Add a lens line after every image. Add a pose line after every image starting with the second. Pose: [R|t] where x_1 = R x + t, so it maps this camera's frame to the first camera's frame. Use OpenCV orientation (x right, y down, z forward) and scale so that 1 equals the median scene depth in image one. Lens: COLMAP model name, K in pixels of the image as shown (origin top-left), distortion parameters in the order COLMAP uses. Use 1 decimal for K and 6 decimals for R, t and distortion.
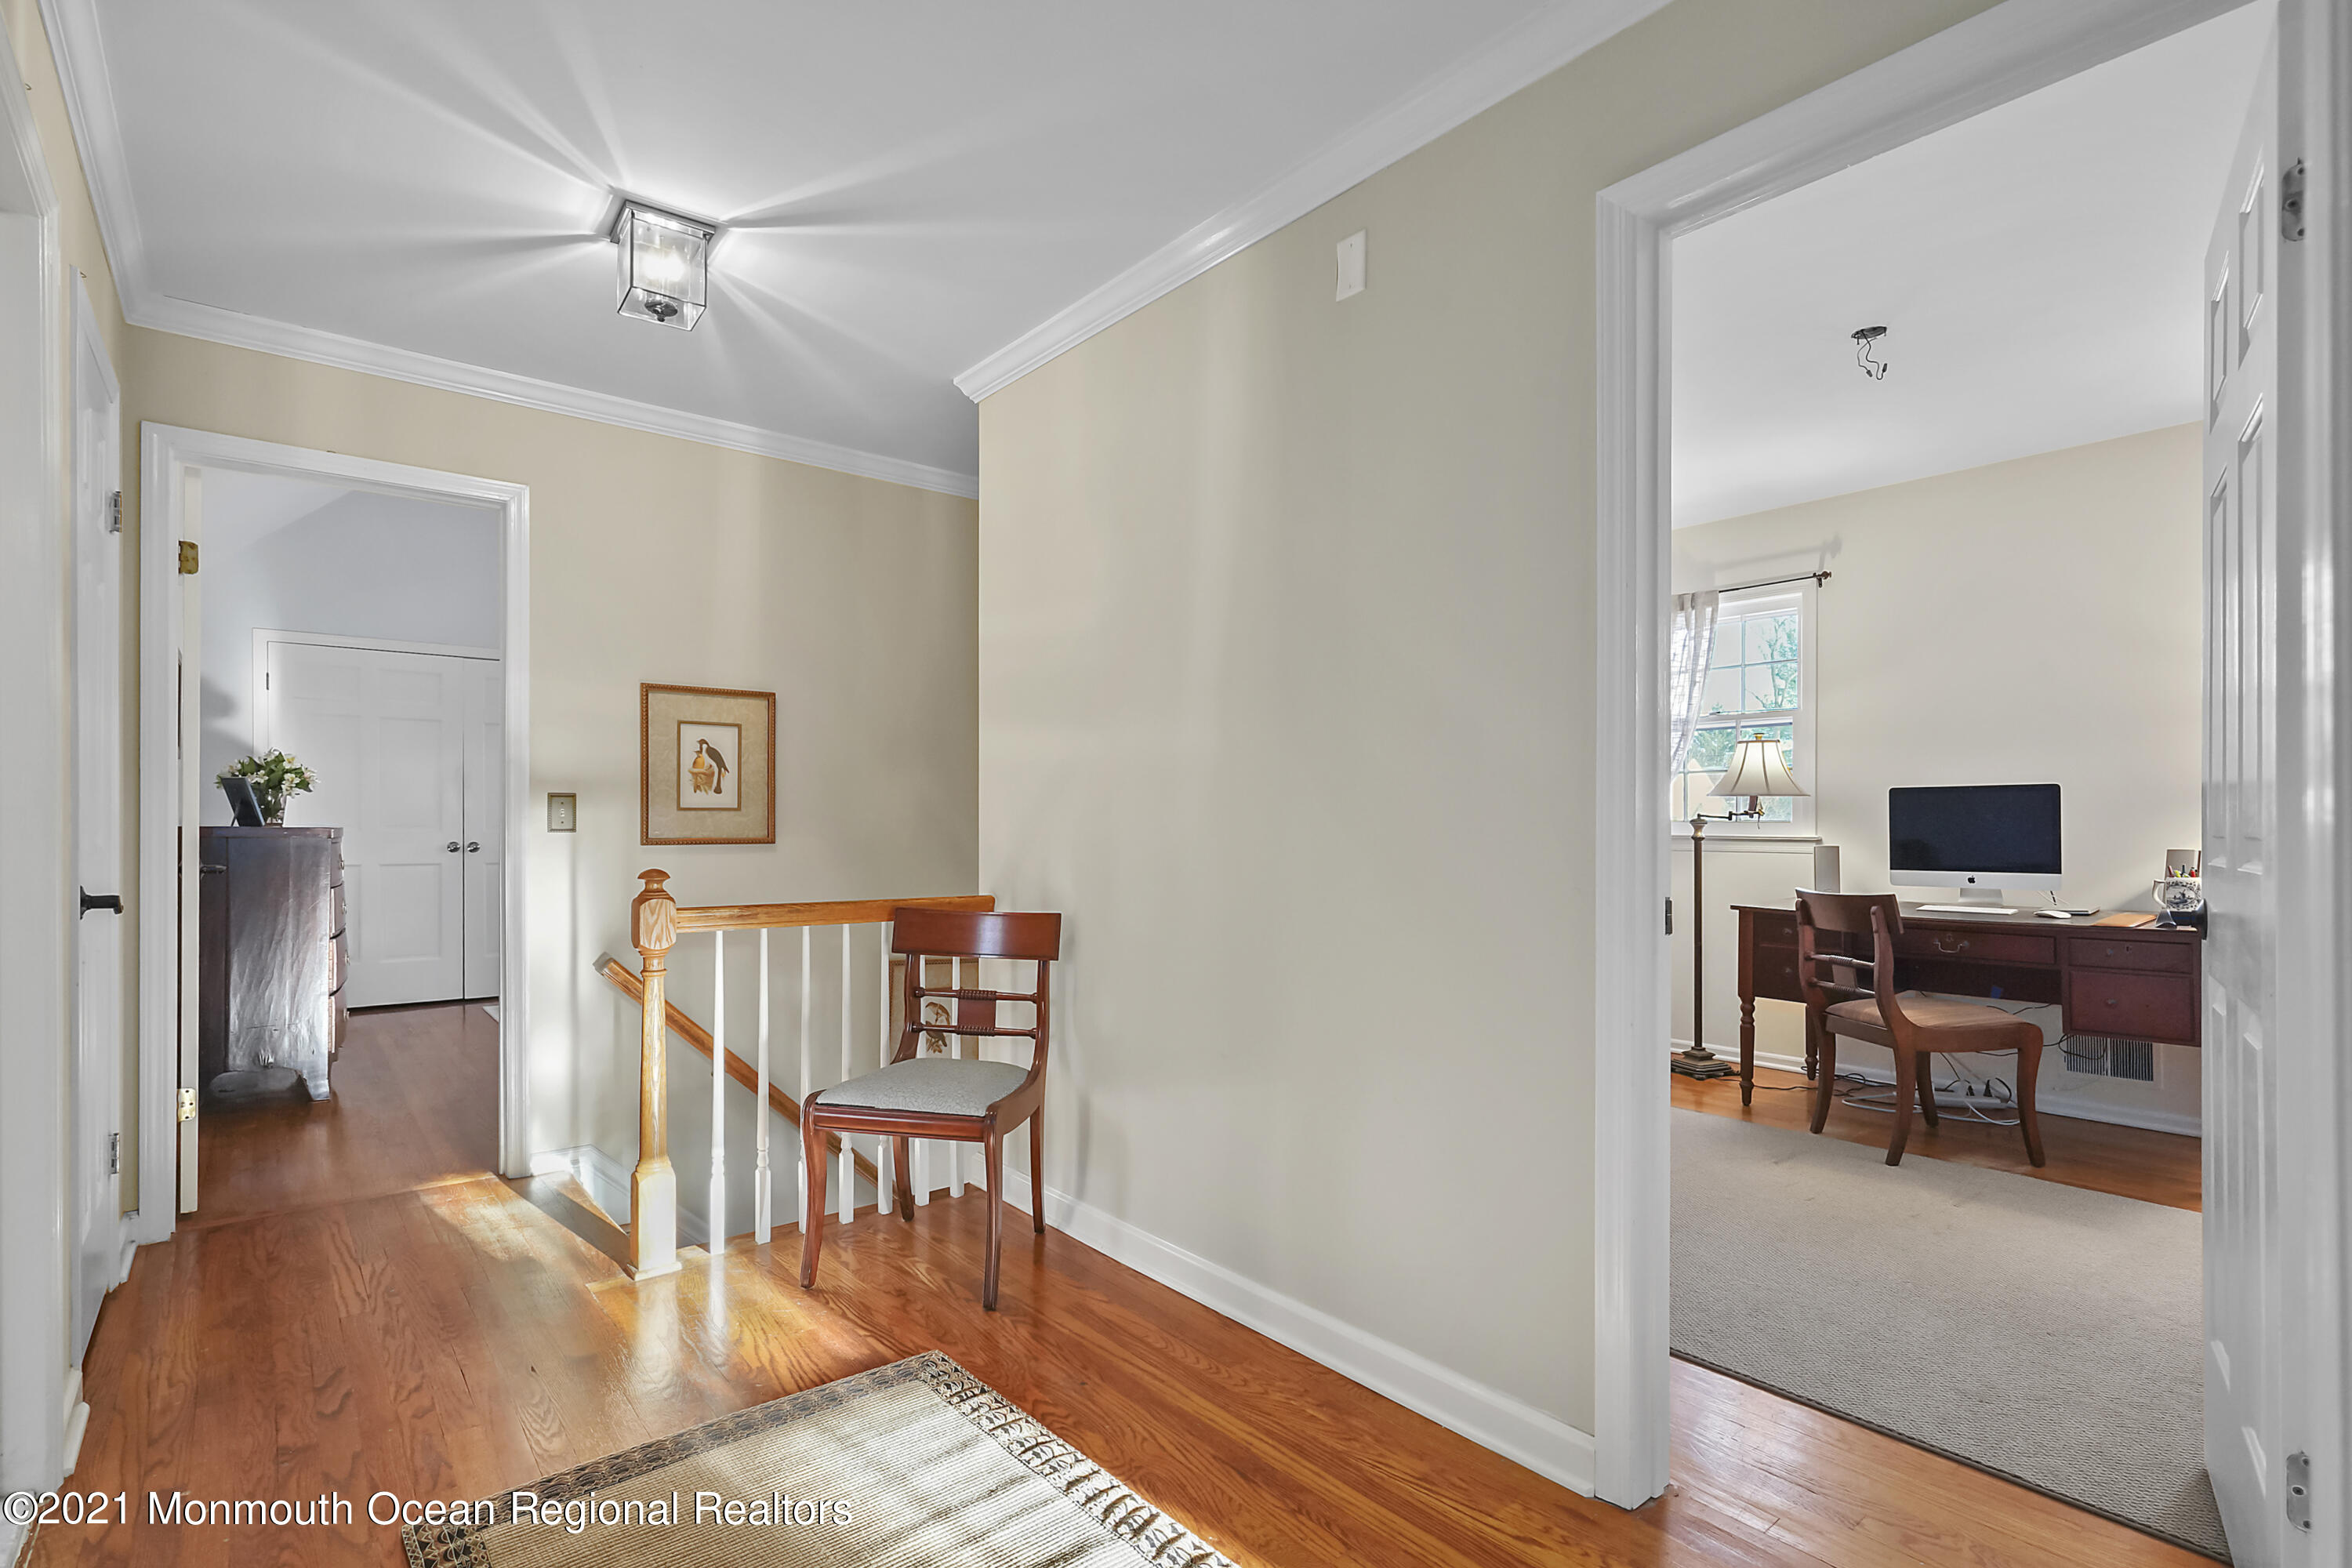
lens RADIAL K [[1100.8, 0, 1178.0], [0, 1100.8, 804.2], [0, 0, 1]] dist [-0.001234, 0.000588]
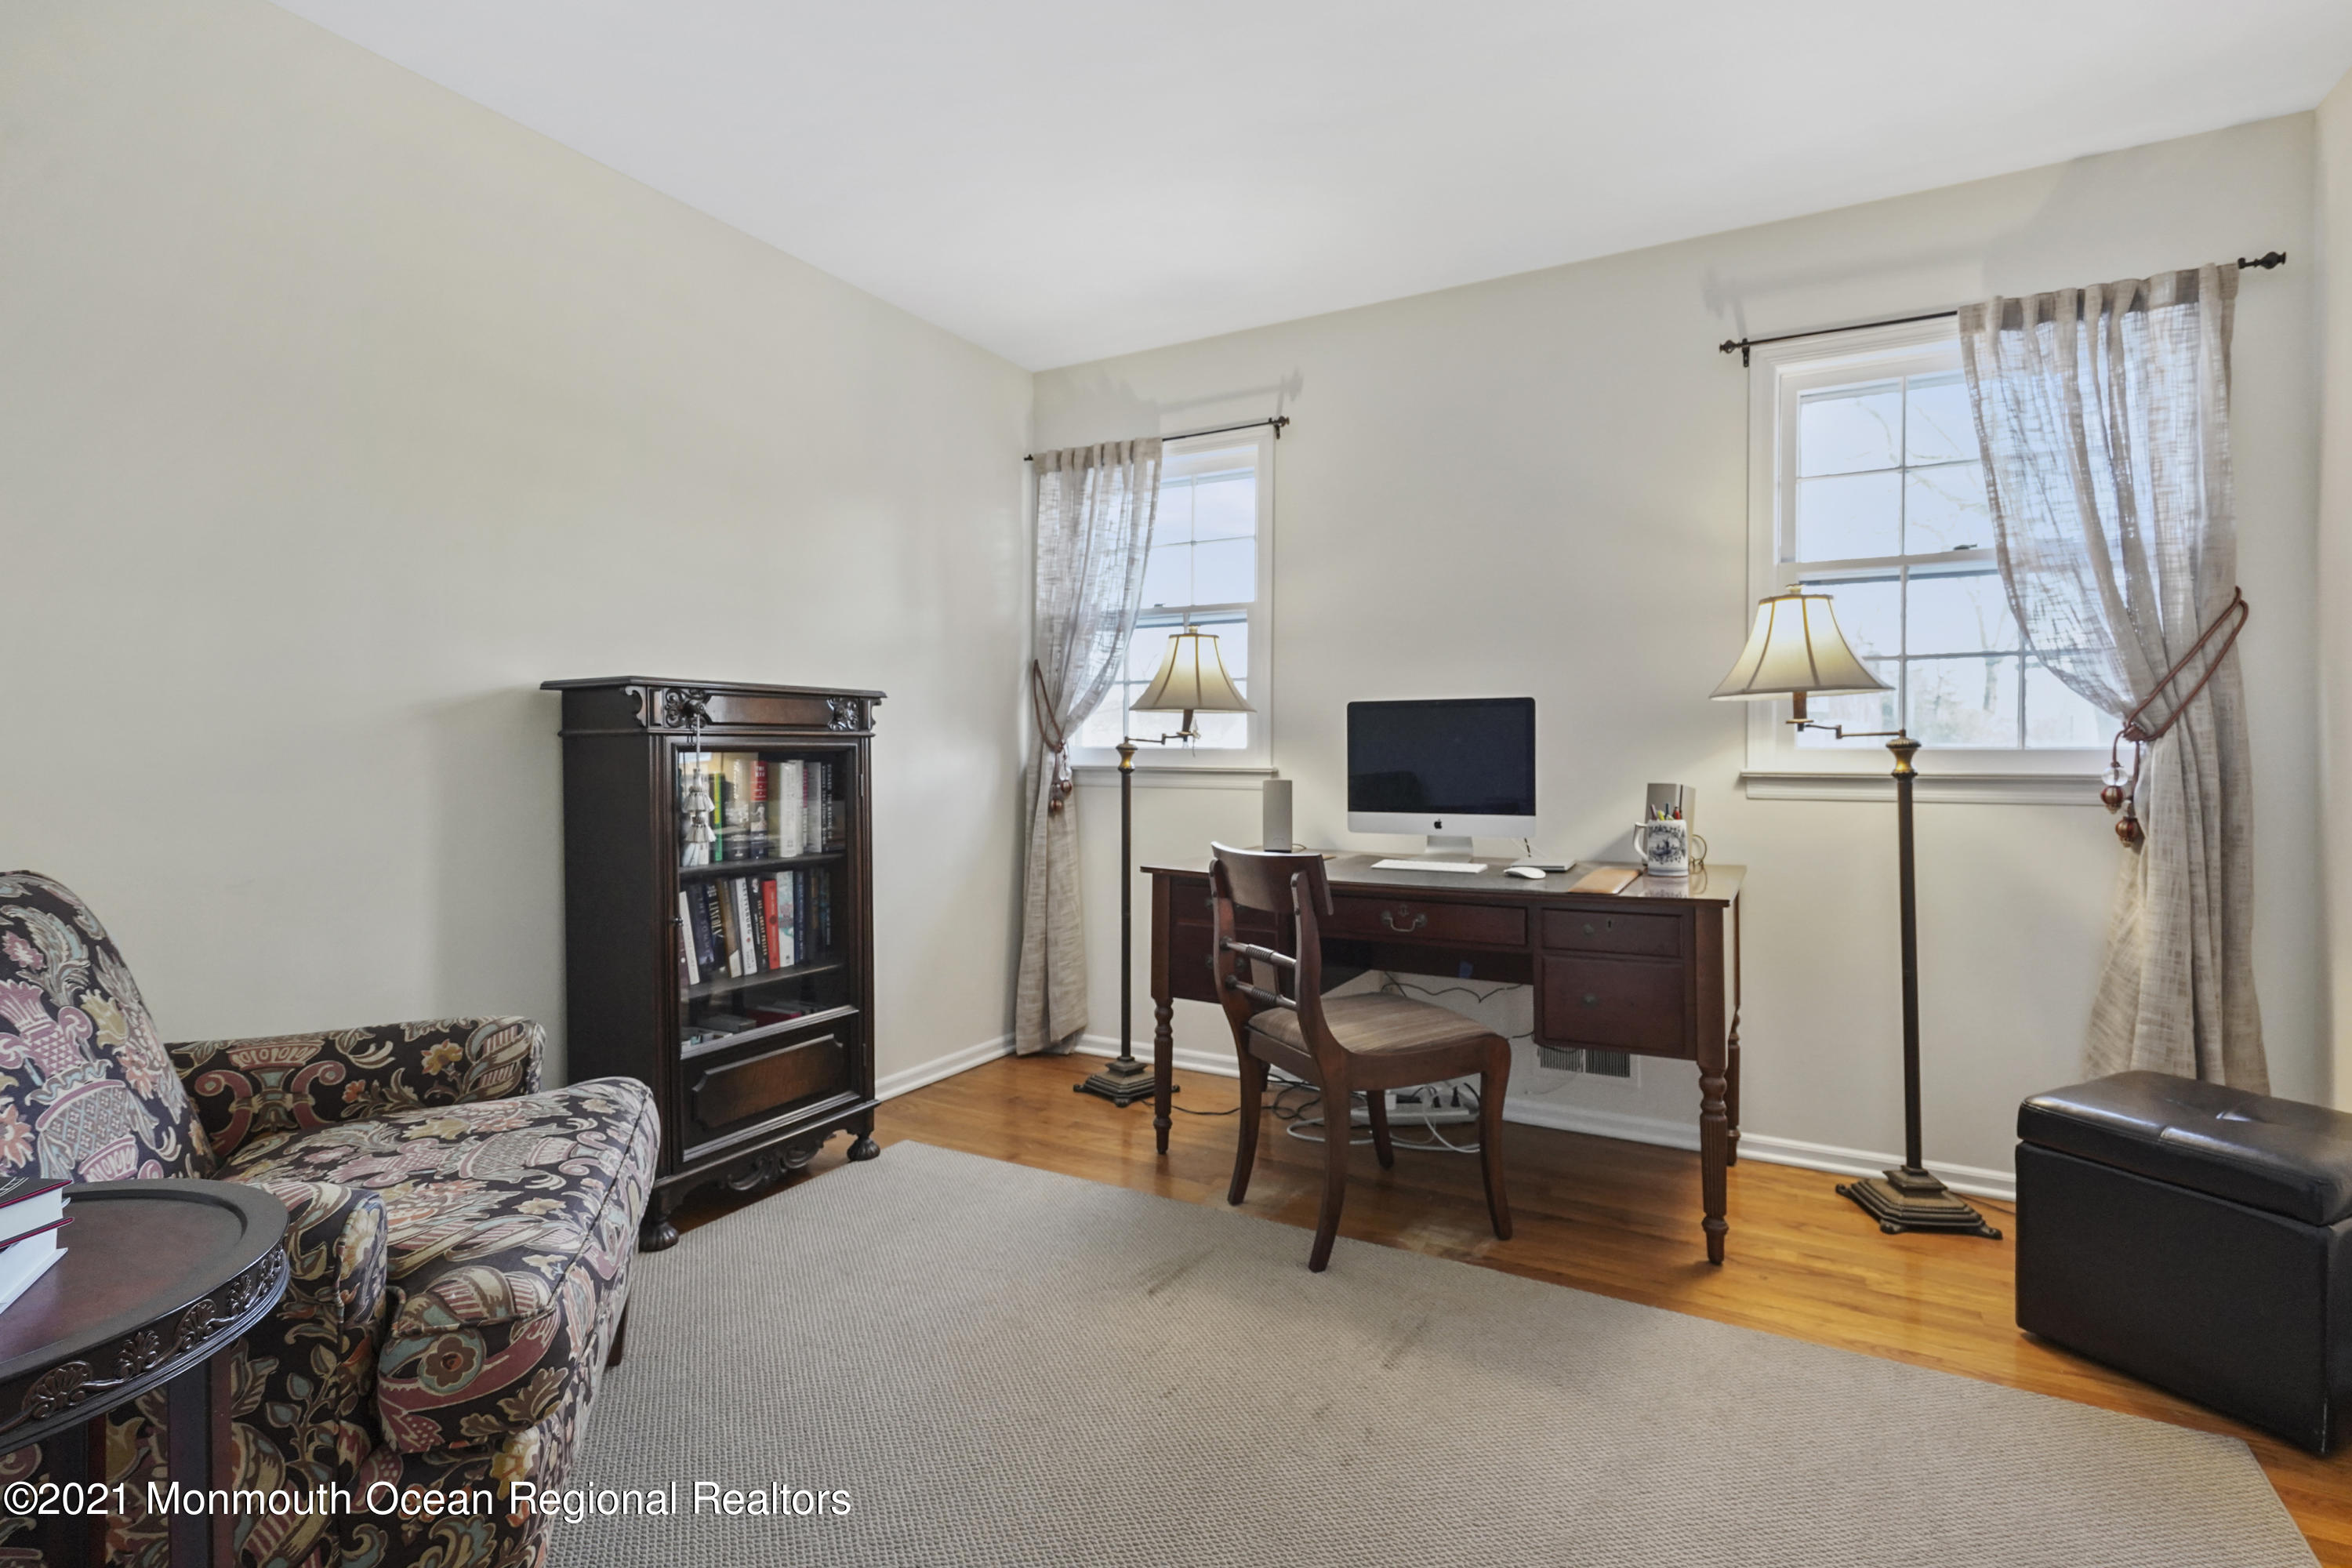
lens RADIAL K [[1102.3, 0, 1178.6], [0, 1102.3, 732.5], [0, 0, 1]] dist [-0.003508, 0.000451]
pose [[0.937058, 0.011617, 0.348982, 0.295341], [-0.009369, 0.999923, -0.008129, 0.013785], [-0.349049, 0.004348, 0.937094, 0.360147]]
